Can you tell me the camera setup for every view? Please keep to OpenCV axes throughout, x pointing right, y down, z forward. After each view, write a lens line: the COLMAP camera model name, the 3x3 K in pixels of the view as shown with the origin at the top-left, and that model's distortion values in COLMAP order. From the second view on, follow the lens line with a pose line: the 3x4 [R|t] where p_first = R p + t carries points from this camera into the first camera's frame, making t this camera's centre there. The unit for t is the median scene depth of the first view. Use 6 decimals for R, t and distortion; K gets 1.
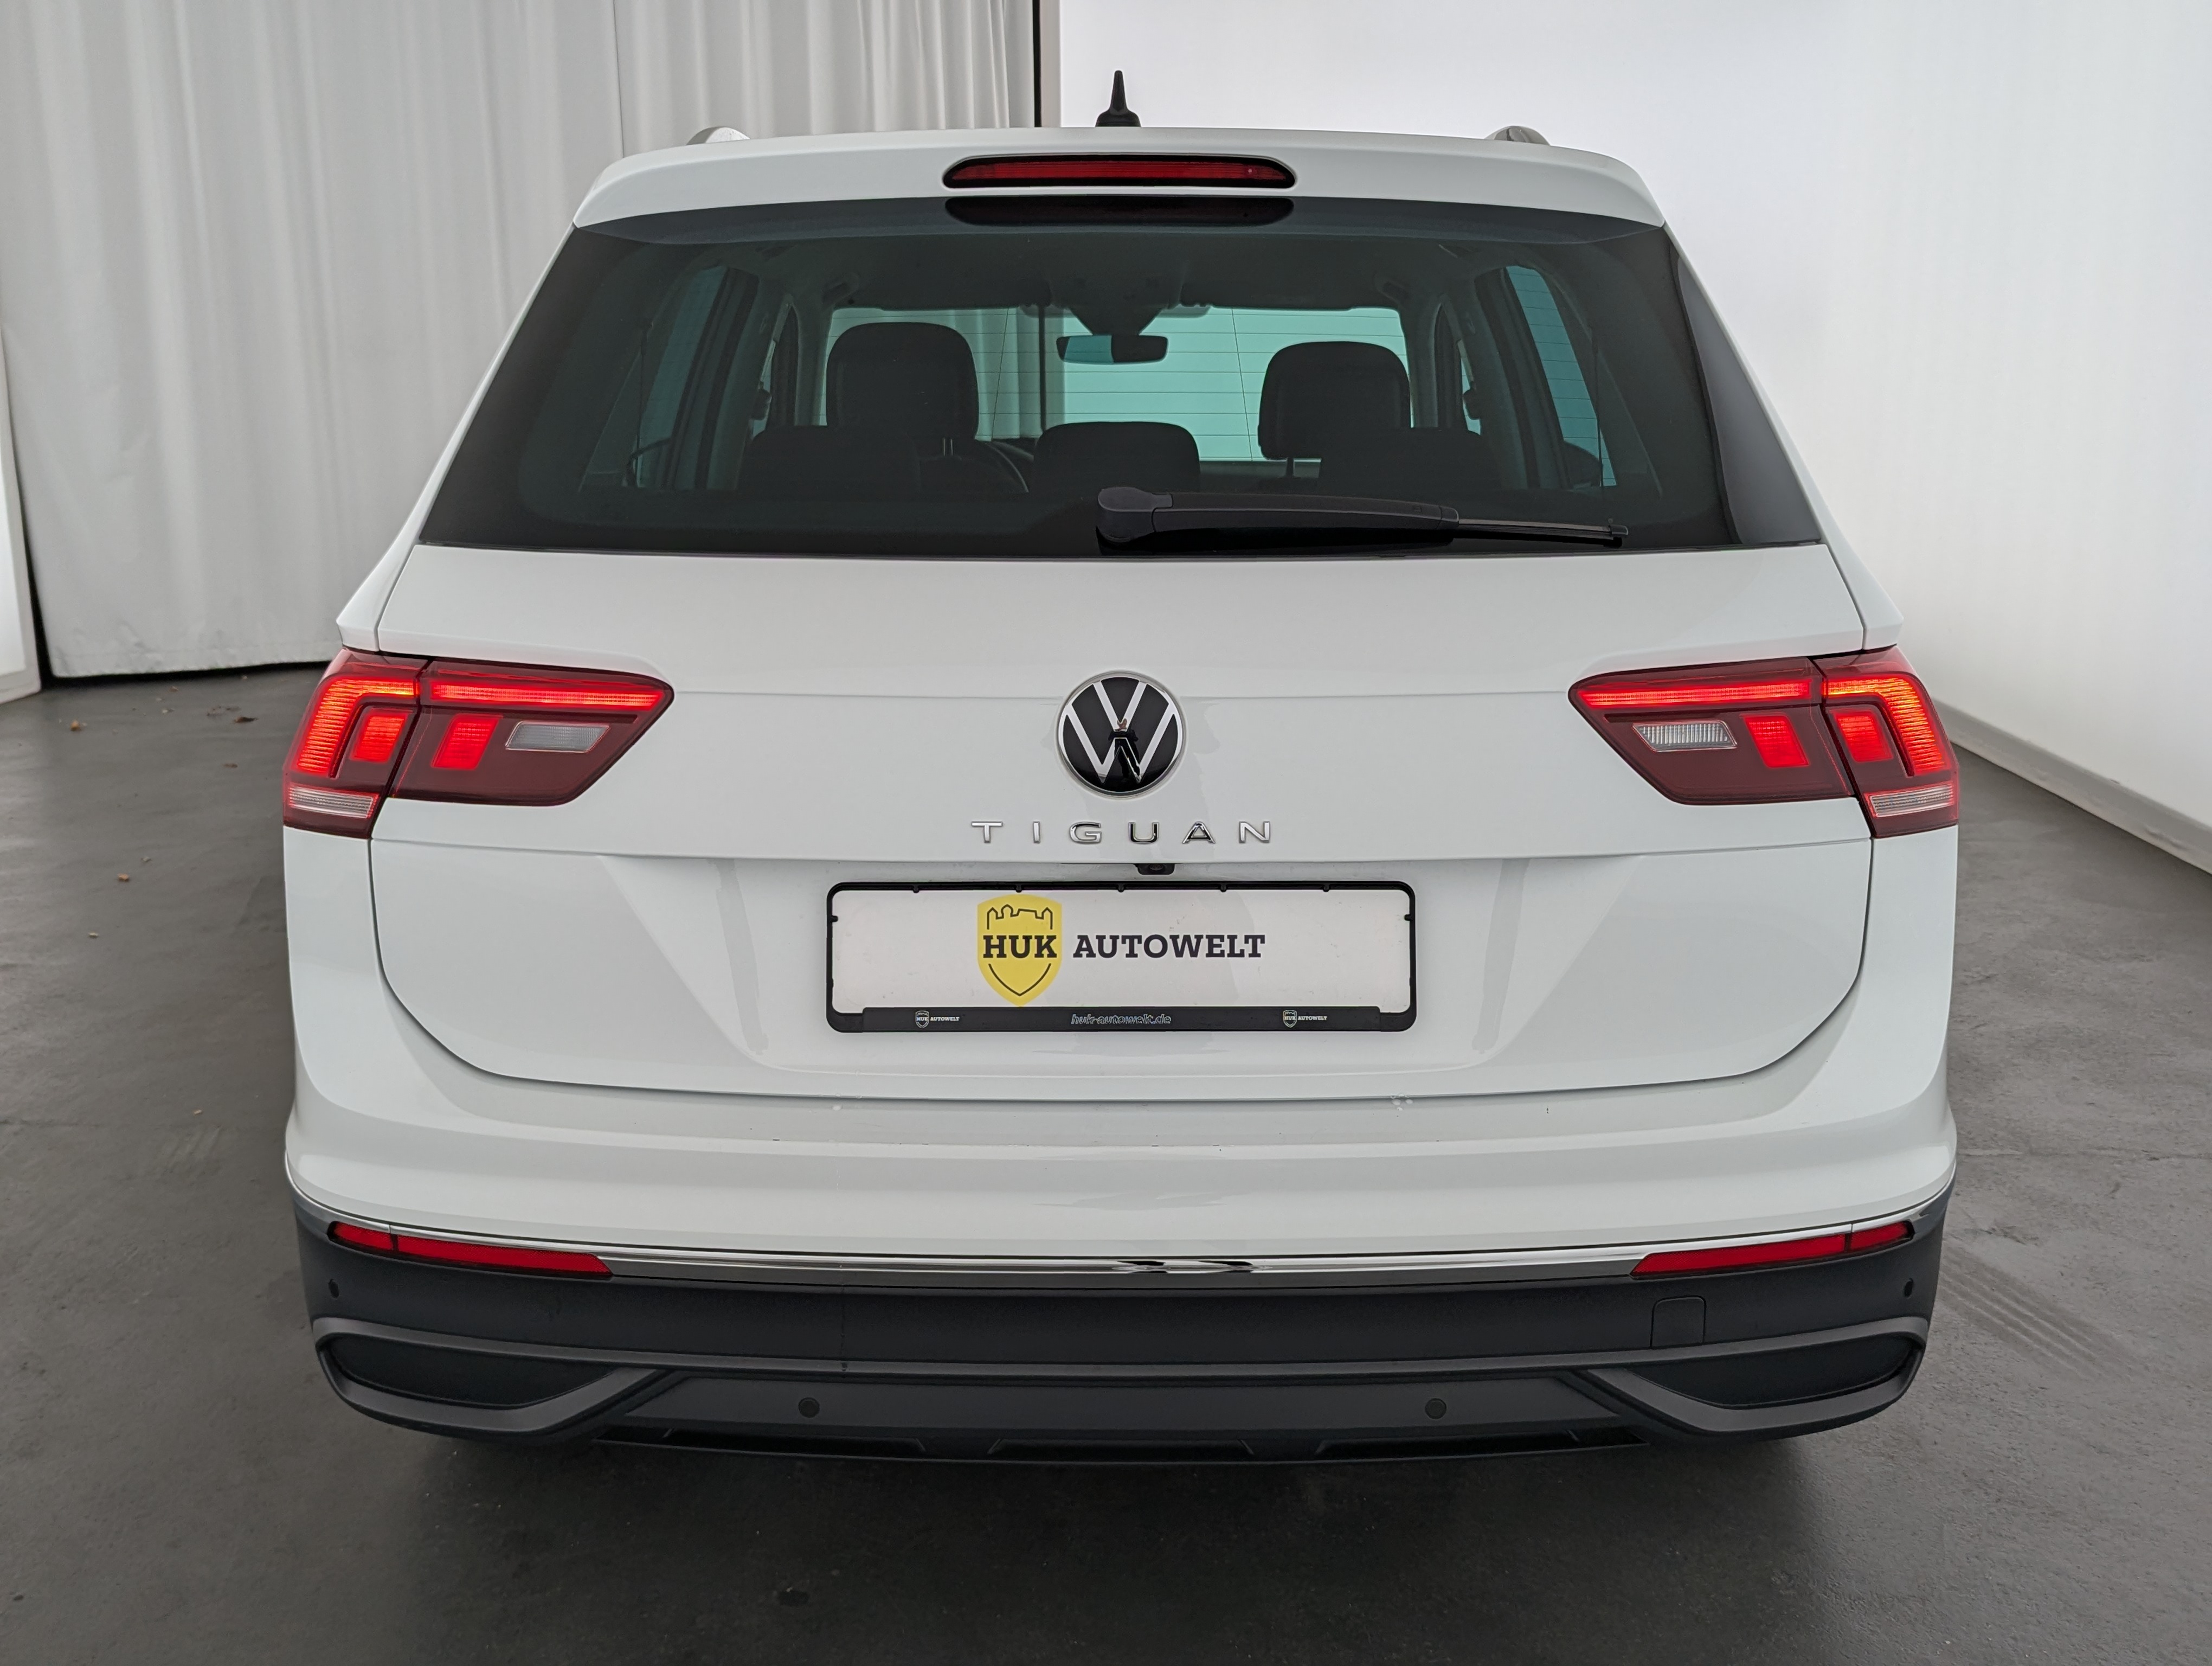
lens RADIAL K [[2057.1, 0, 1087.3], [0, 2057.1, 824.3], [0, 0, 1]] dist [0.021316, 0.000000]
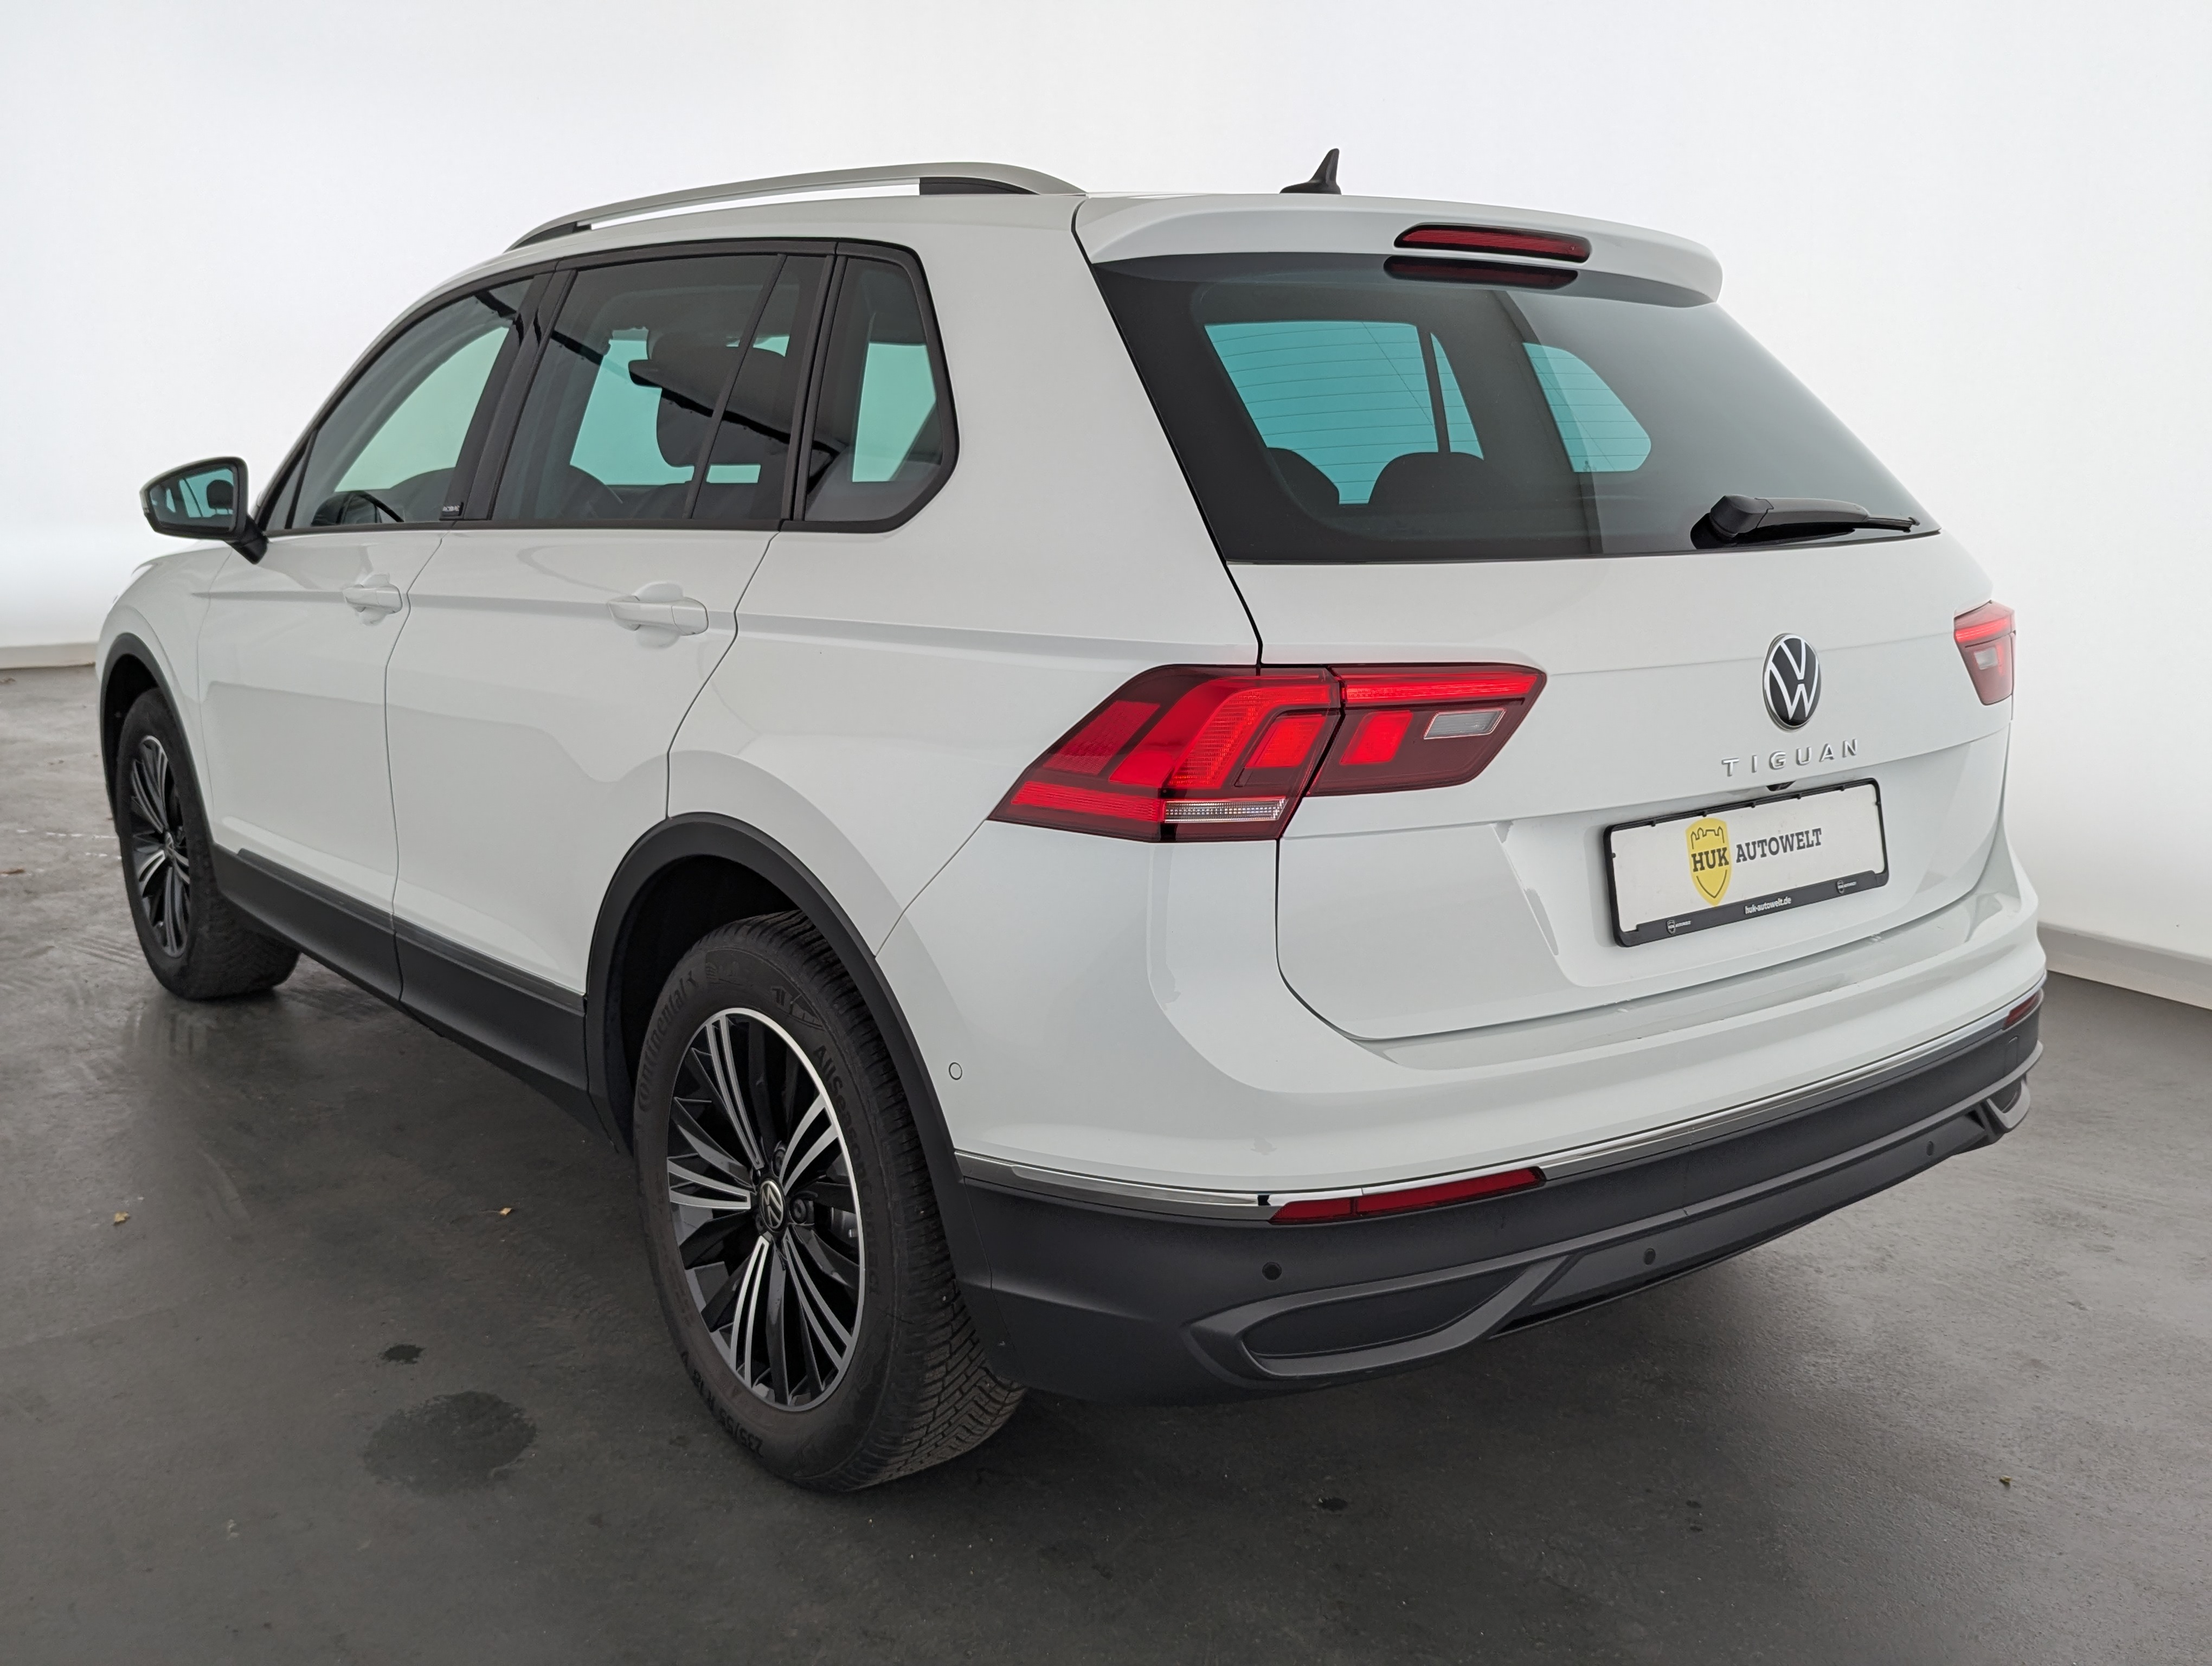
lens RADIAL K [[2057.1, 0, 1110.7], [0, 2057.1, 857.0], [0, 0, 1]] dist [0.021316, 0.000000]
pose [[0.783140, -0.122943, 0.609572, -1.072402], [0.126246, 0.991281, 0.037735, -0.035711], [-0.608896, 0.047404, 0.791832, 0.215660]]
